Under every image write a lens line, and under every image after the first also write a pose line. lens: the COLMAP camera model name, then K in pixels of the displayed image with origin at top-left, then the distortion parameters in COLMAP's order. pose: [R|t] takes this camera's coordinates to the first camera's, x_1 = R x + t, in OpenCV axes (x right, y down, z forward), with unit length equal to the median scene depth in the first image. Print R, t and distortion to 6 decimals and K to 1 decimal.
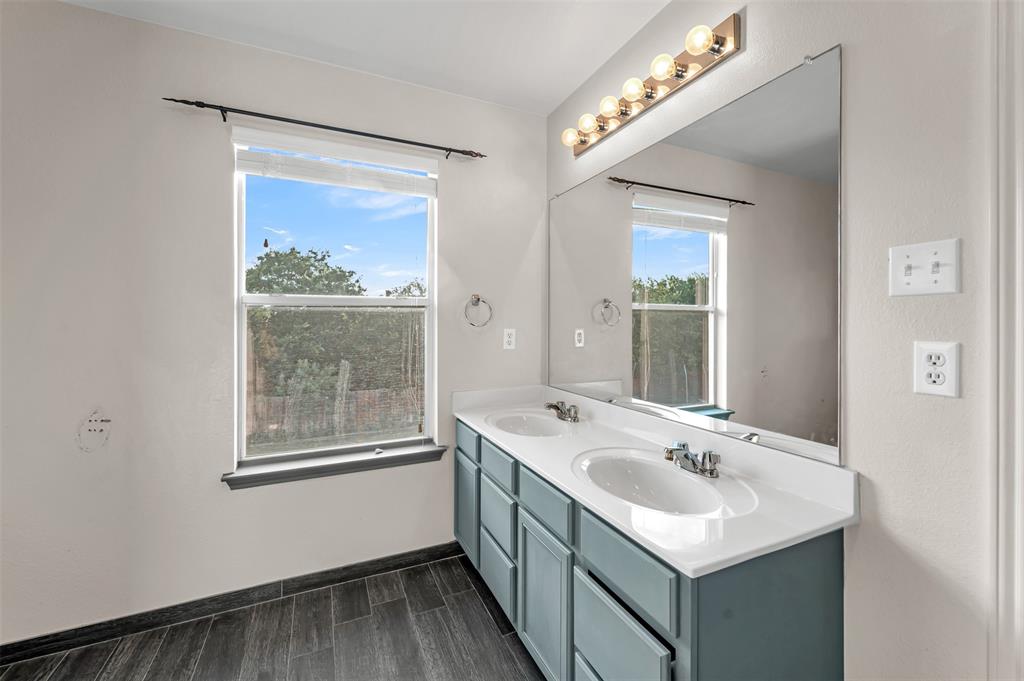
lens RADIAL K [[417.0, 0, 513.4], [0, 417.0, 319.4], [0, 0, 1]] dist [-0.001460, -0.000394]
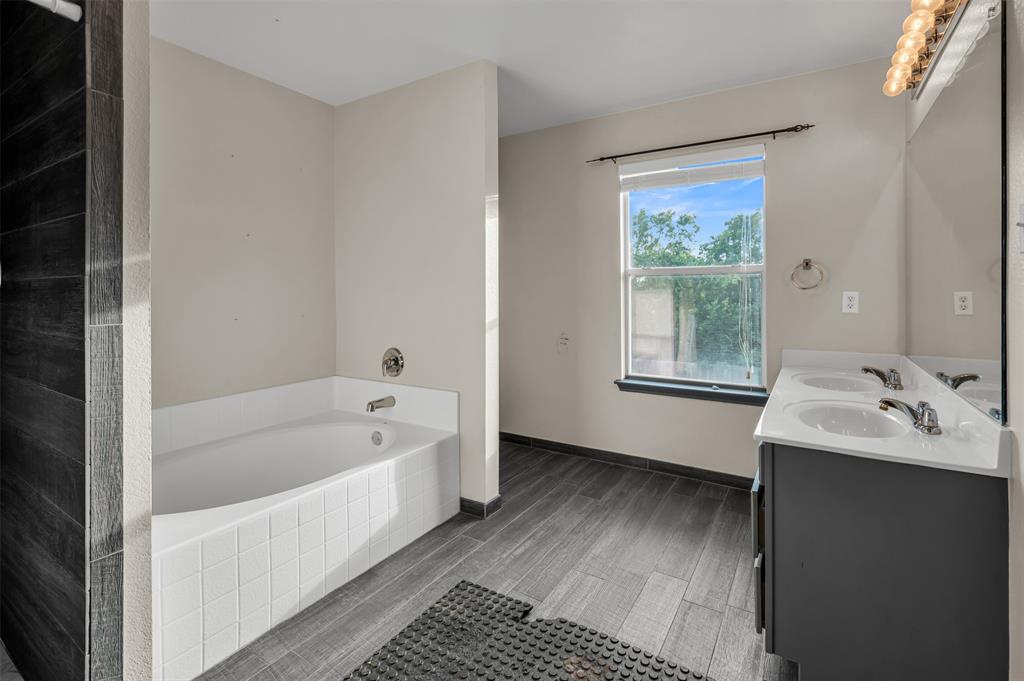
lens RADIAL K [[472.4, 0, 510.6], [0, 472.4, 289.2], [0, 0, 1]] dist [-0.000094, -0.000096]
pose [[0.537646, -0.003747, -0.843162, 0.625529], [0.008838, 0.999960, 0.001191, 0.009919], [0.843124, -0.008093, 0.537658, -0.332801]]
